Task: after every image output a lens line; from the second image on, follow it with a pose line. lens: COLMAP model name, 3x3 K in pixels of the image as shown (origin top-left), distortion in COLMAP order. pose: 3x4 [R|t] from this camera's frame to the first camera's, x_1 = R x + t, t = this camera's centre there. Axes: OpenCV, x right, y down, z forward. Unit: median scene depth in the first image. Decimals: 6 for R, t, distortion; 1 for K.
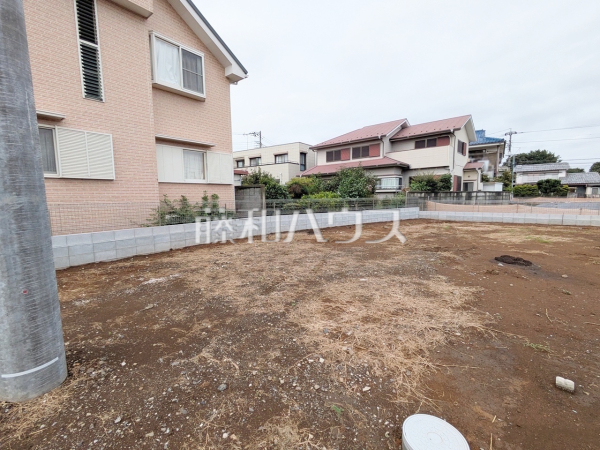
lens RADIAL K [[262.6, 0, 299.0], [0, 262.6, 224.4], [0, 0, 1]] dist [-0.000928, 0.000216]
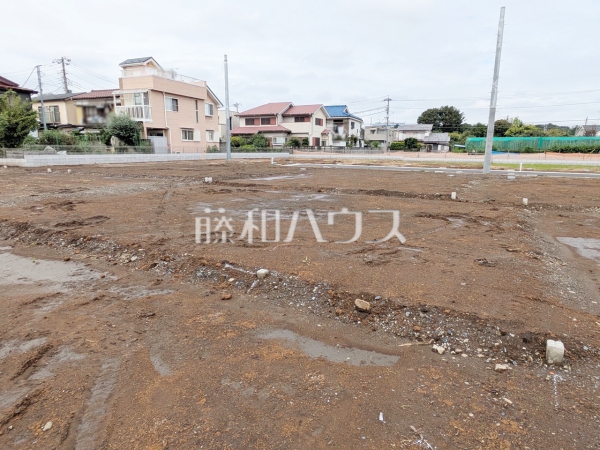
lens RADIAL K [[380.8, 0, 302.0], [0, 380.8, 229.1], [0, 0, 1]] dist [0.007868, -0.003727]
pose [[0.963312, -0.034854, 0.266109, -0.241012], [0.007256, 0.994551, 0.103997, 0.181902], [-0.268284, -0.098251, 0.958316, -1.630510]]
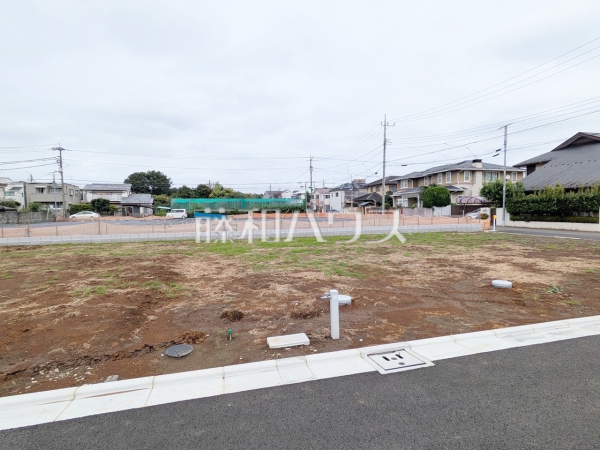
lens RADIAL K [[309.6, 0, 300.6], [0, 309.6, 225.7], [0, 0, 1]] dist [0.008834, -0.000299]
pose [[0.511030, -0.036830, 0.858774, 0.630399], [0.094408, 0.995442, -0.013488, 0.062982], [-0.854363, 0.087967, 0.512178, -0.682293]]
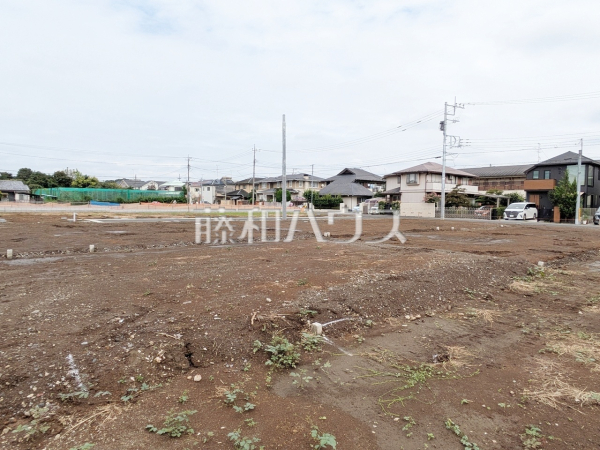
lens RADIAL K [[380.8, 0, 291.7], [0, 380.8, 208.4], [0, 0, 1]] dist [0.007868, -0.003727]
pose [[0.116984, 0.002265, 0.993131, -1.025246], [0.086860, 0.996142, -0.012504, 0.121006], [-0.989328, 0.087726, 0.116336, -0.937125]]
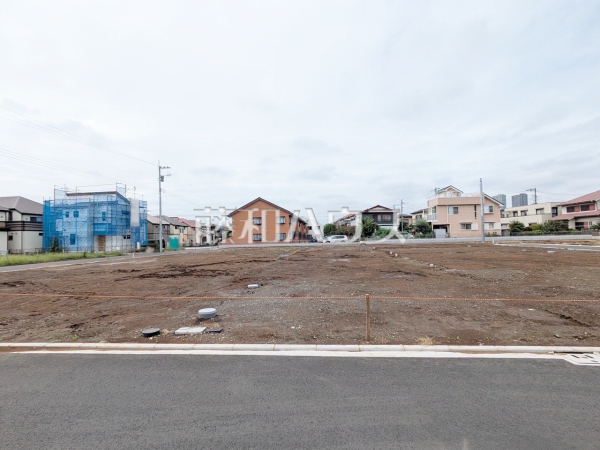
lens RADIAL K [[309.6, 0, 287.3], [0, 309.6, 228.9], [0, 0, 1]] dist [0.008834, -0.000299]
pose [[0.602577, -0.030867, -0.797464, 0.791479], [-0.065944, 0.993909, -0.088299, 0.243086], [0.795332, 0.105795, 0.596871, -2.243166]]
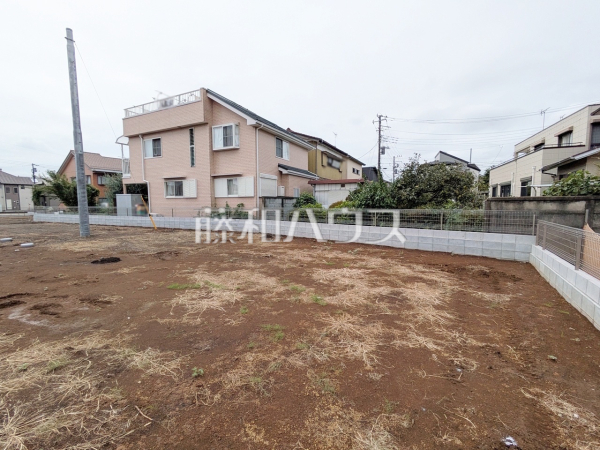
lens RADIAL K [[262.6, 0, 297.5], [0, 262.6, 222.7], [0, 0, 1]] dist [-0.000928, 0.000216]
pose [[0.221358, 0.088795, -0.971142, 0.558679], [-0.096783, 0.992930, 0.068727, -0.058468], [0.970378, 0.078777, 0.228387, 0.406101]]
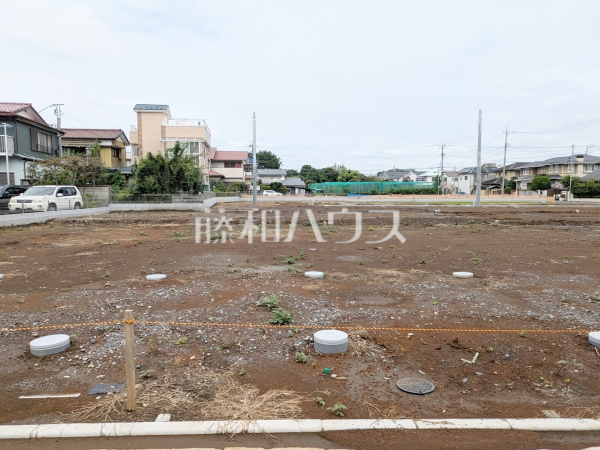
lens RADIAL K [[445.4, 0, 293.4], [0, 445.4, 223.4], [0, 0, 1]] dist [0.069276, -0.047202]
pose [[0.695858, -0.036235, 0.717265, -1.505449], [0.066801, 0.997662, -0.014407, 0.191351], [-0.715066, 0.057939, 0.696652, -1.534685]]
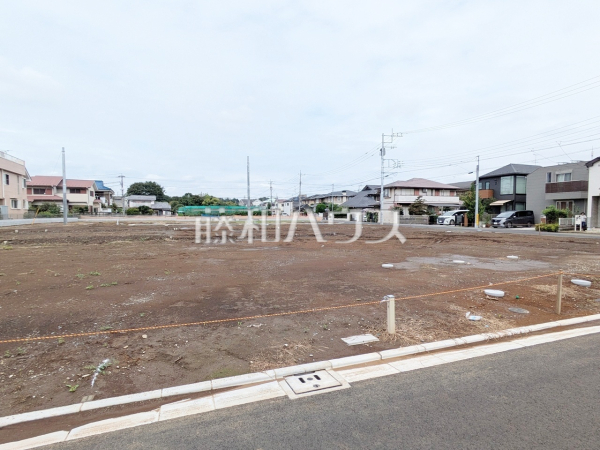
lens RADIAL K [[321.7, 0, 298.4], [0, 321.7, 232.6], [0, 0, 1]] dist [0.007585, 0.001848]
pose [[0.444862, -0.039294, 0.894737, -1.160863], [0.088985, 0.996033, -0.000500, 0.223692], [-0.891168, 0.079841, 0.446594, -1.921448]]
